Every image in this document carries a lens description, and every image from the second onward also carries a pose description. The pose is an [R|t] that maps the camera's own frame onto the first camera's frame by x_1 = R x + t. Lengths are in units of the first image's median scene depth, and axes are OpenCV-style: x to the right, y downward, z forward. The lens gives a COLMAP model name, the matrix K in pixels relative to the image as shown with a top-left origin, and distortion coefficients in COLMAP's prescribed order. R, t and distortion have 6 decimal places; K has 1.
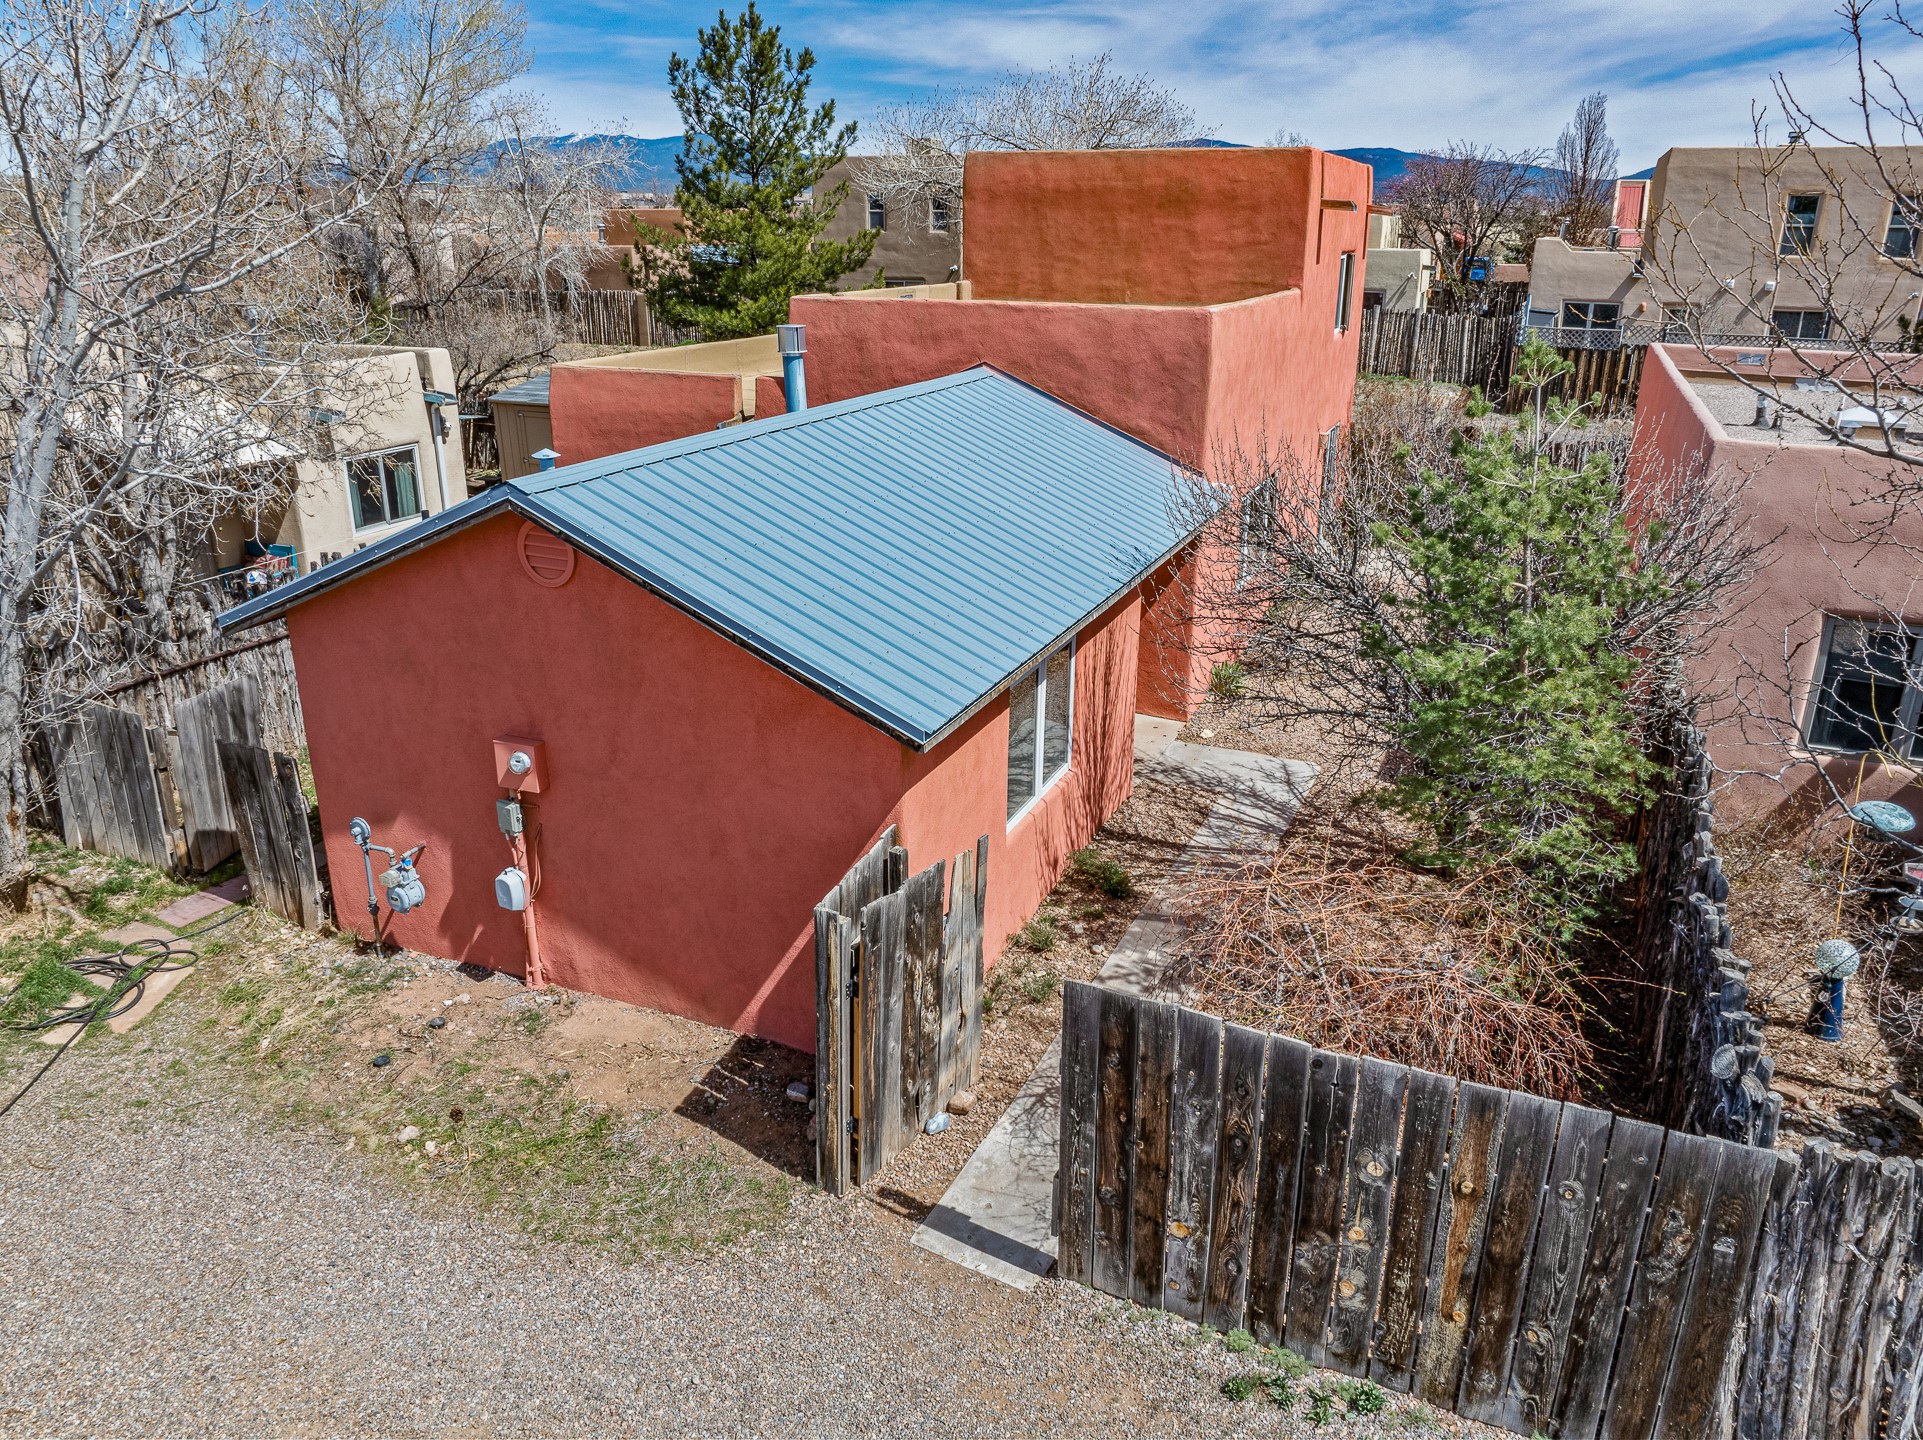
lens RADIAL K [[1356.9, 0, 973.5], [0, 1356.9, 719.5], [0, 0, 1]] dist [-0.034419, 0.014085]
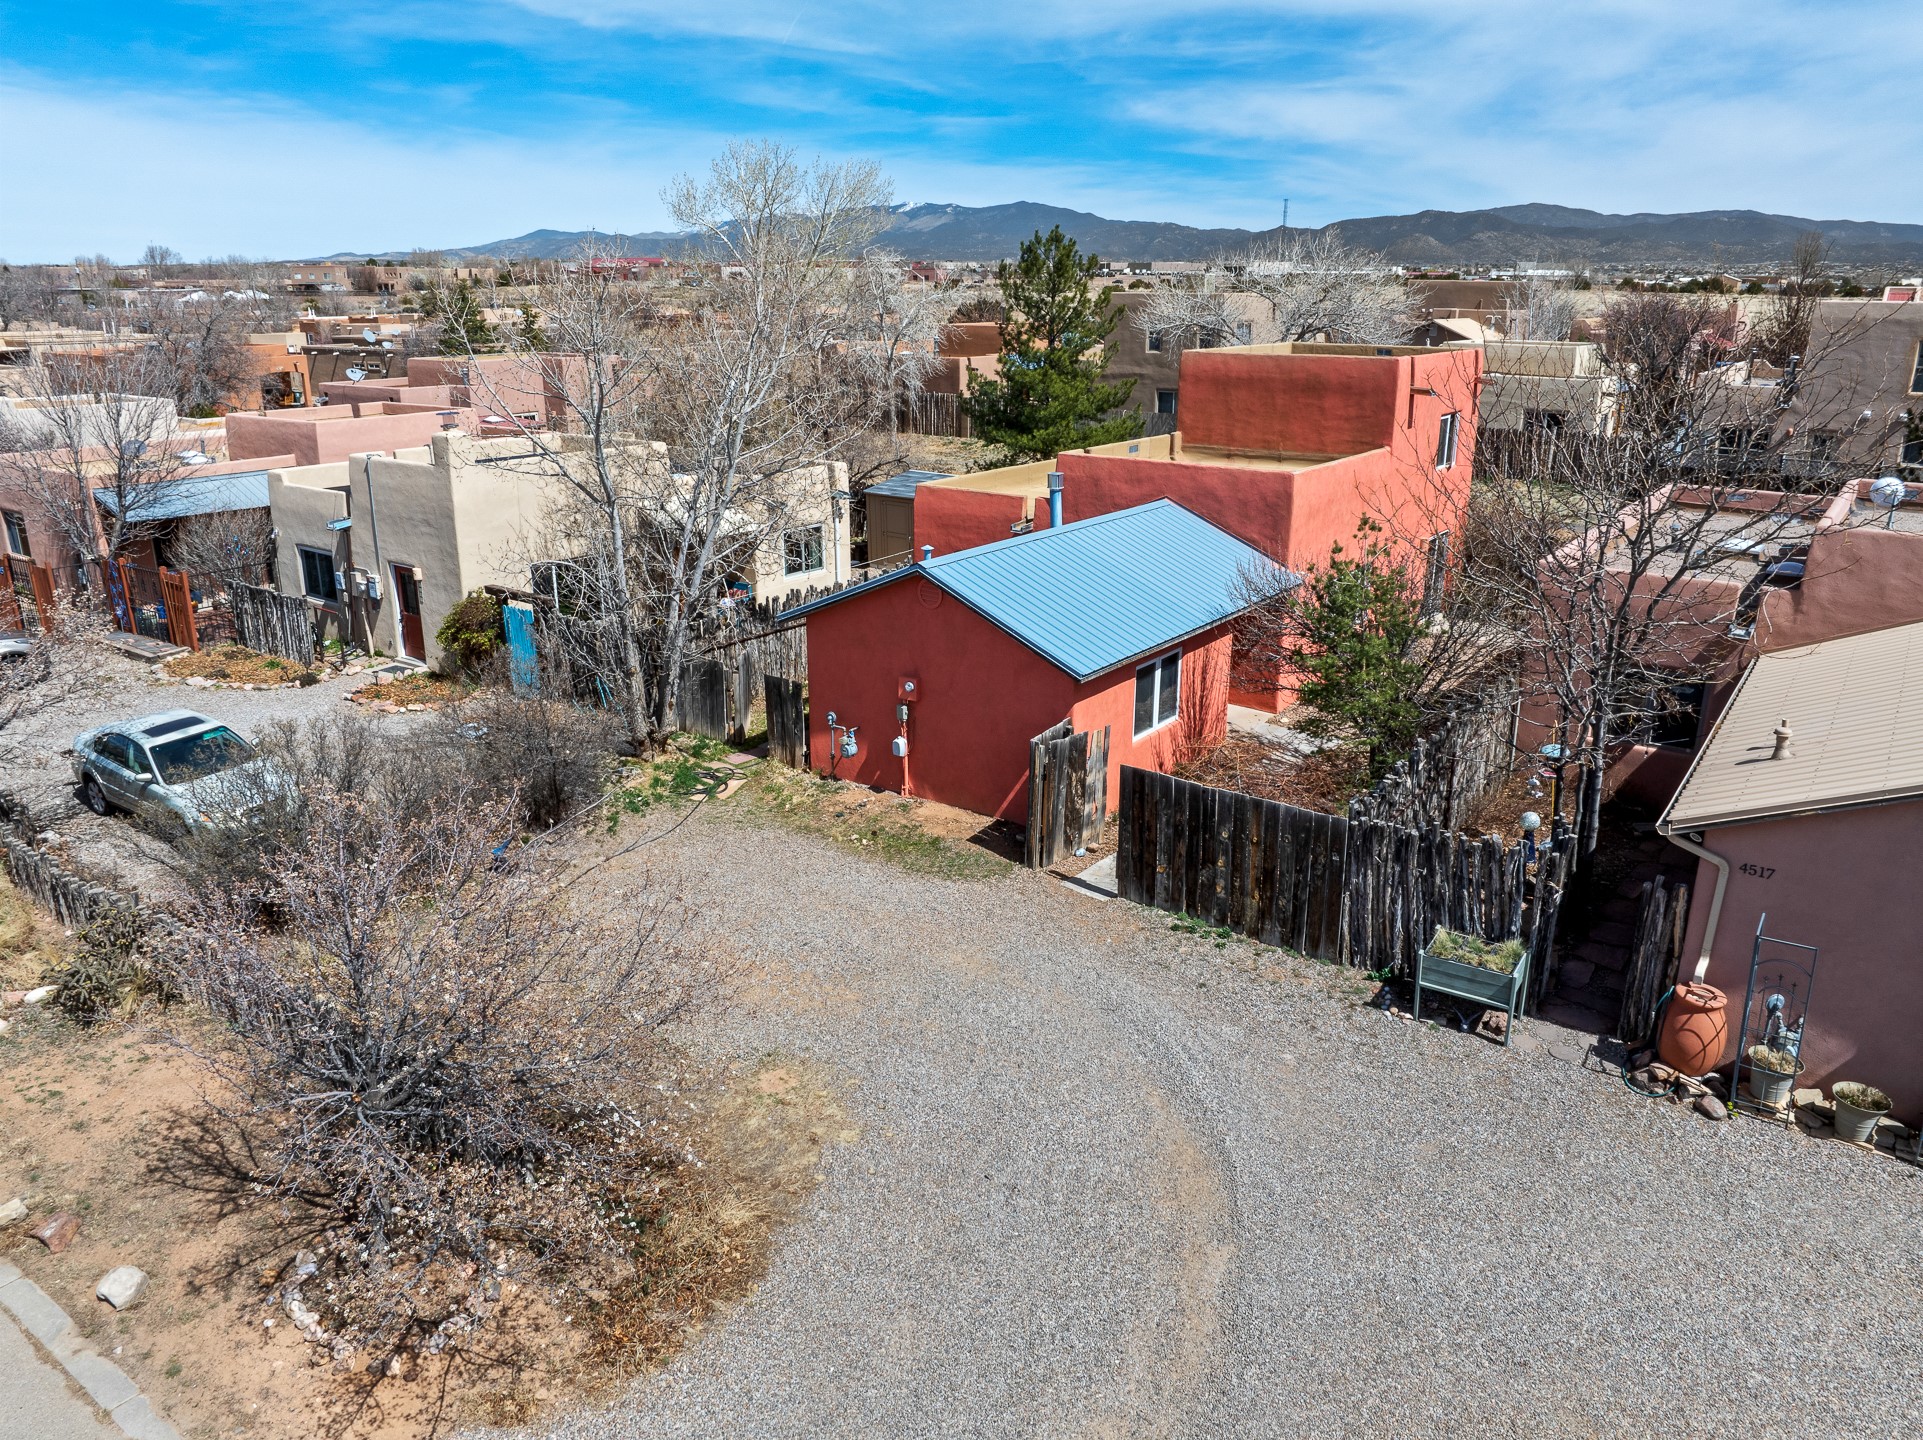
lens RADIAL K [[1356.9, 0, 962.4], [0, 1356.9, 720.6], [0, 0, 1]] dist [-0.034419, 0.014085]
pose [[0.974314, 0.065986, -0.215307, 0.215600], [-0.075039, 0.996596, -0.034136, 0.144973], [0.212322, 0.049415, 0.975950, -1.068466]]
